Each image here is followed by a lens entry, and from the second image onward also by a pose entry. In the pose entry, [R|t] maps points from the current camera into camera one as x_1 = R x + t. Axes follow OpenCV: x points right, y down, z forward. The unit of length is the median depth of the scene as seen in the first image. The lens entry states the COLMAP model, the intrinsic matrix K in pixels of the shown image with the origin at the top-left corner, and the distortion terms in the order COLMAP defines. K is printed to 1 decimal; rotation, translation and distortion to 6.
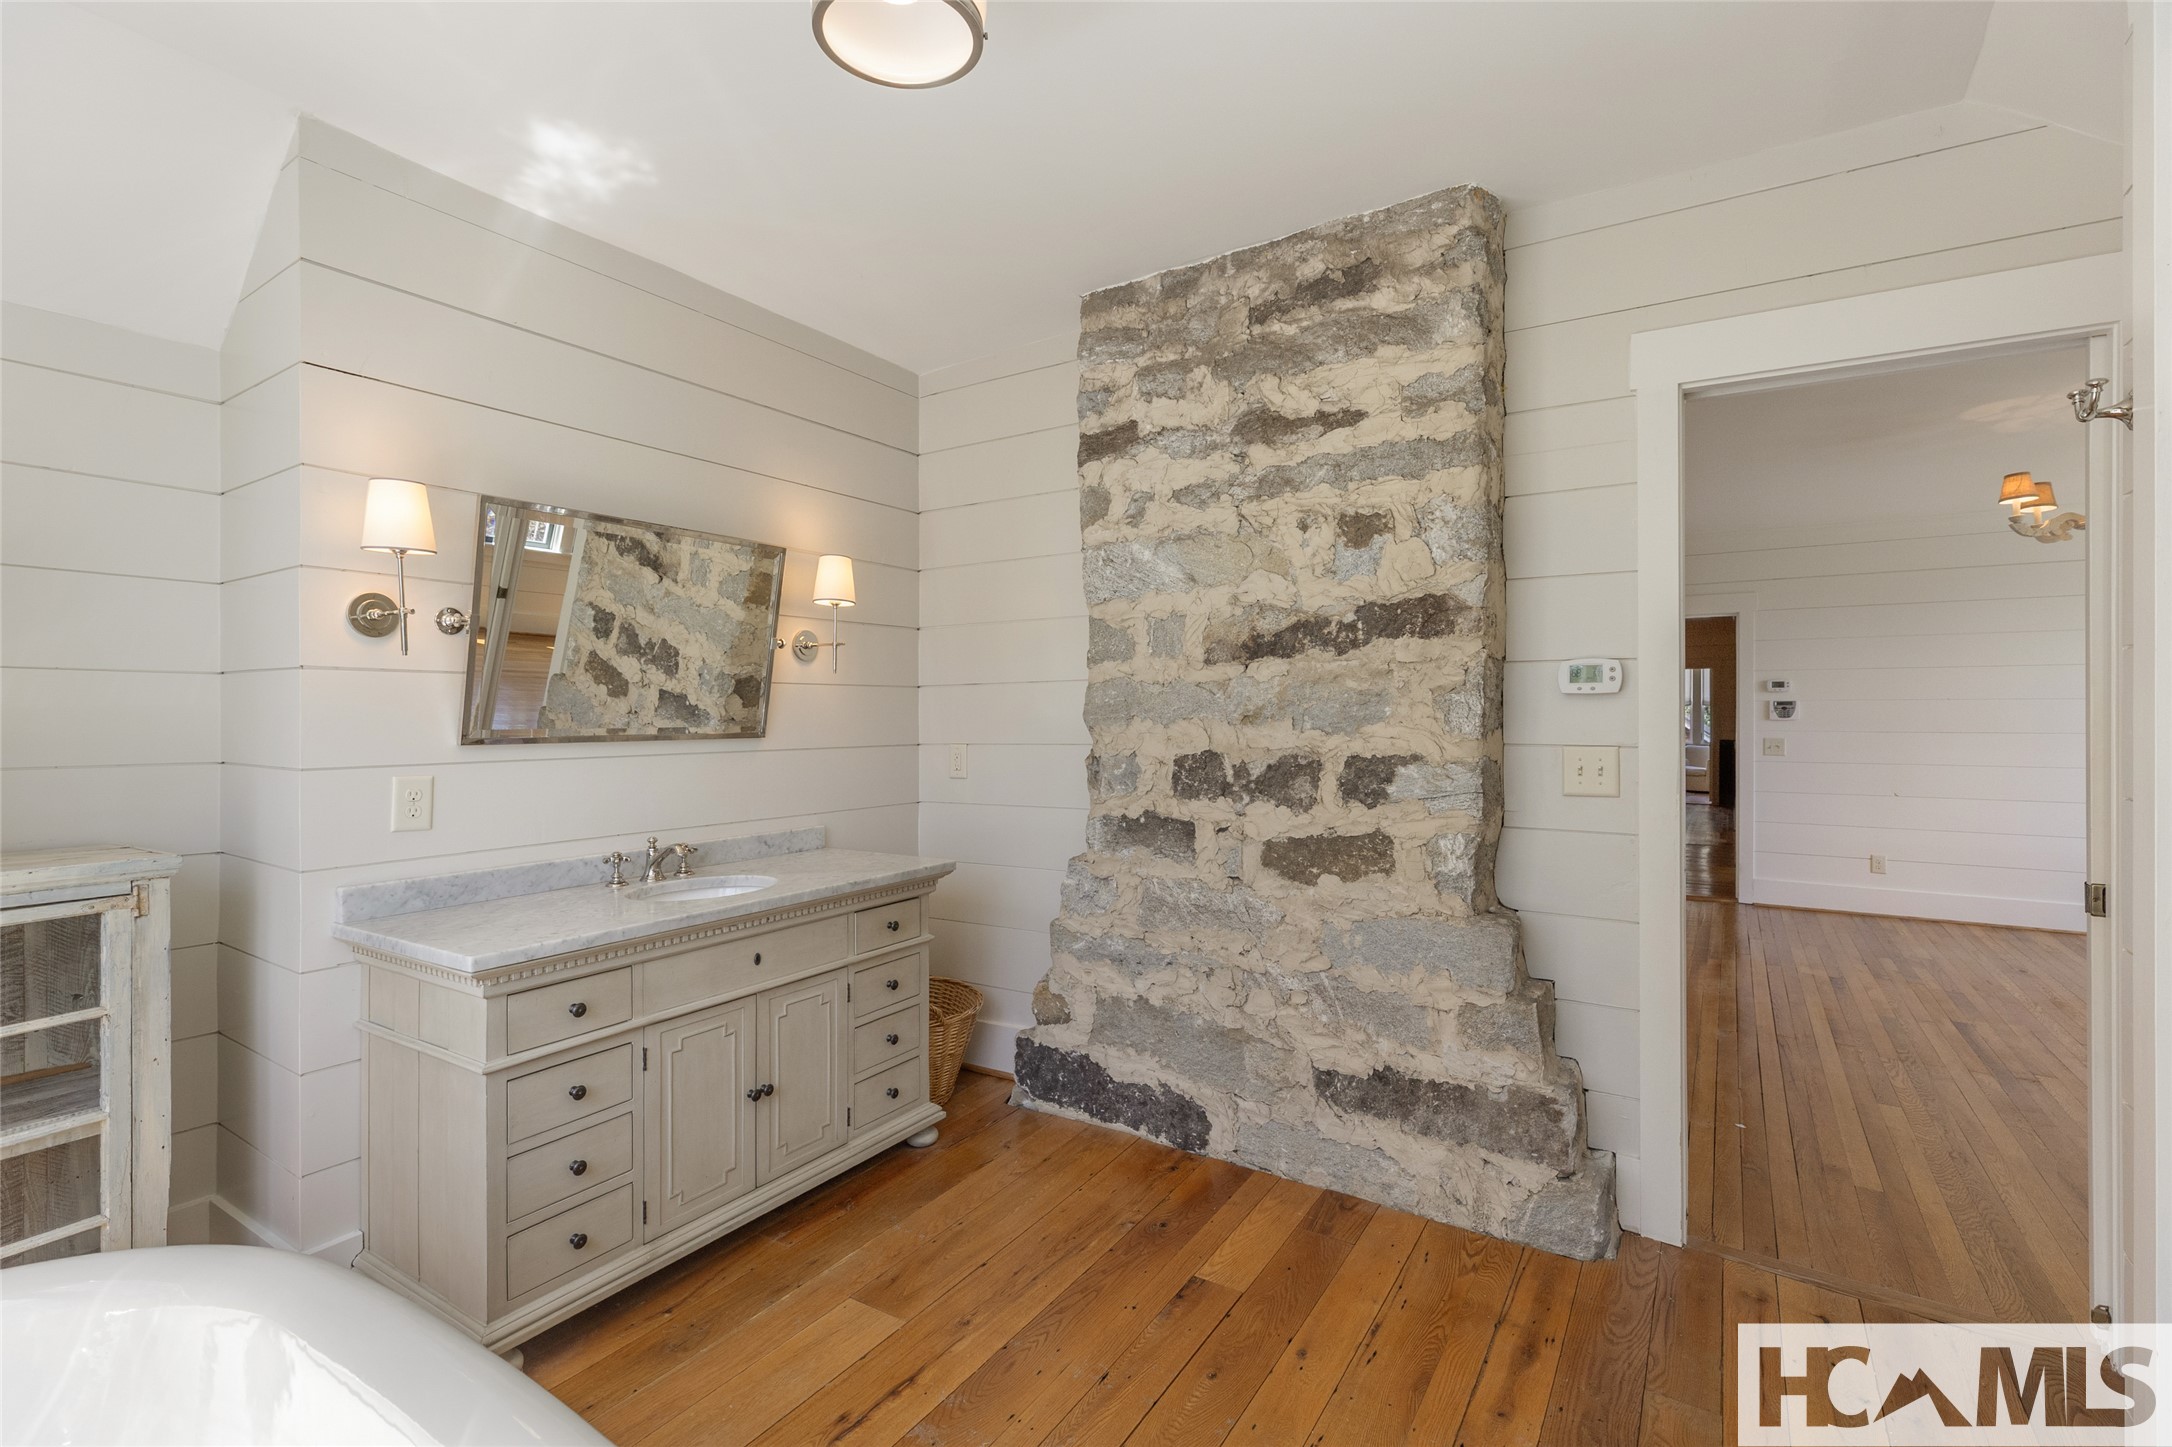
lens RADIAL K [[992.1, 0, 1093.2], [0, 992.1, 717.6], [0, 0, 1]] dist [0.006034, -0.000616]
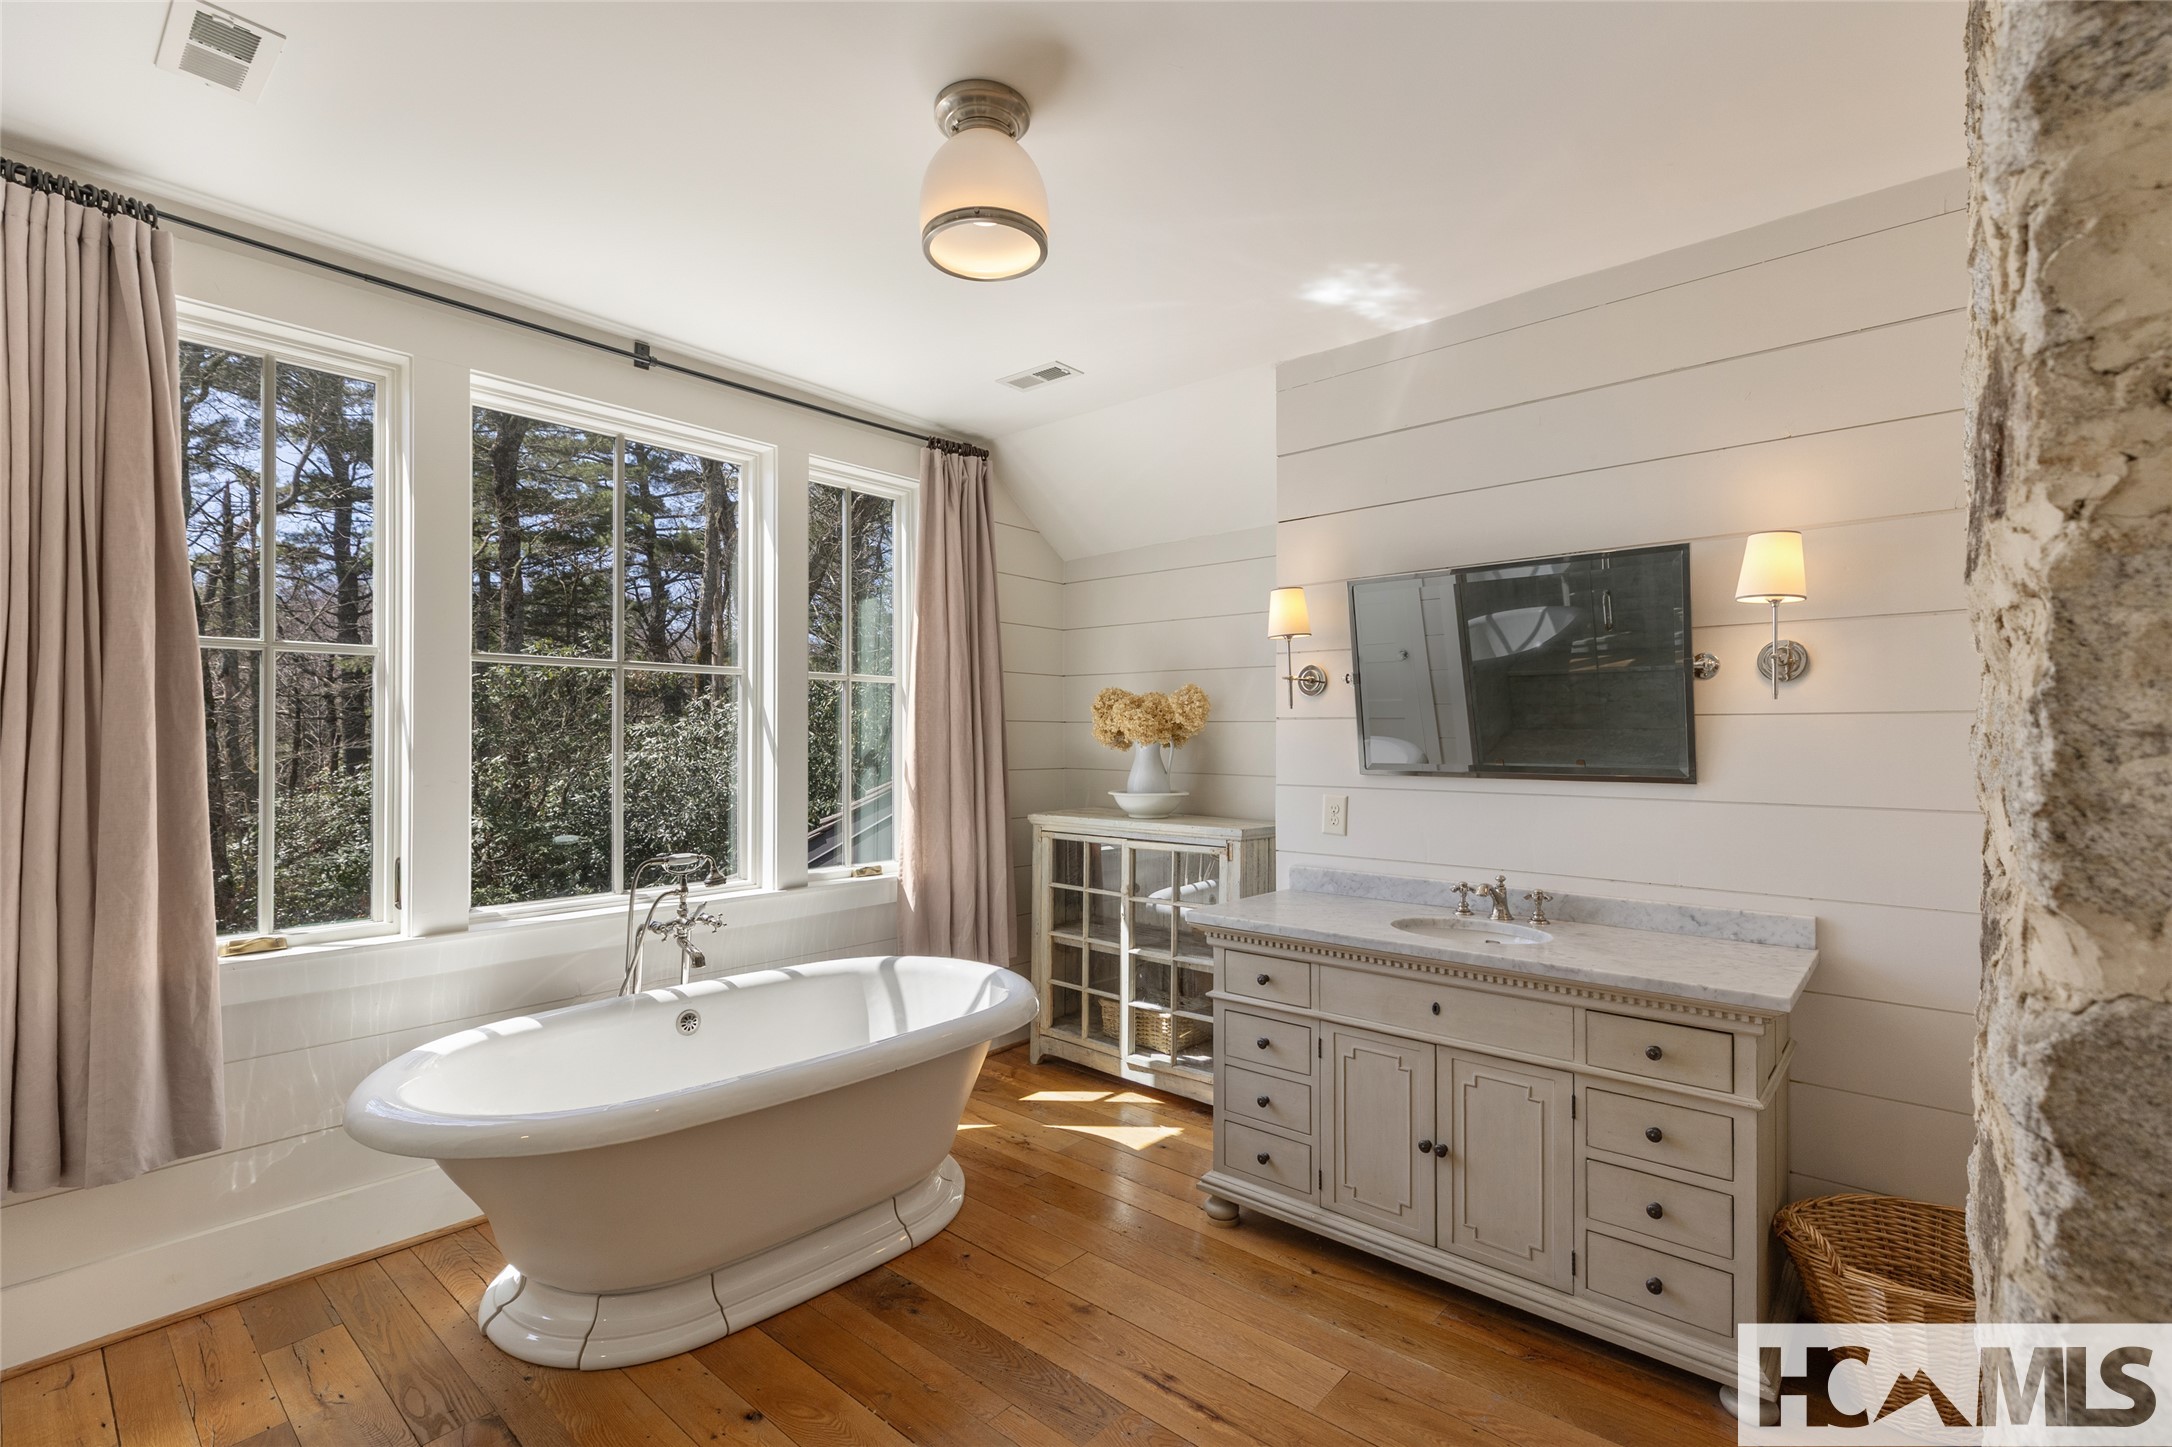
lens RADIAL K [[992.1, 0, 1099.5], [0, 992.1, 732.2], [0, 0, 1]] dist [0.006034, -0.000616]
pose [[-0.156486, -0.002873, -0.987676, 0.704012], [-0.007491, 0.999970, -0.001722, -0.022287], [0.987652, 0.007129, -0.156503, 0.873433]]
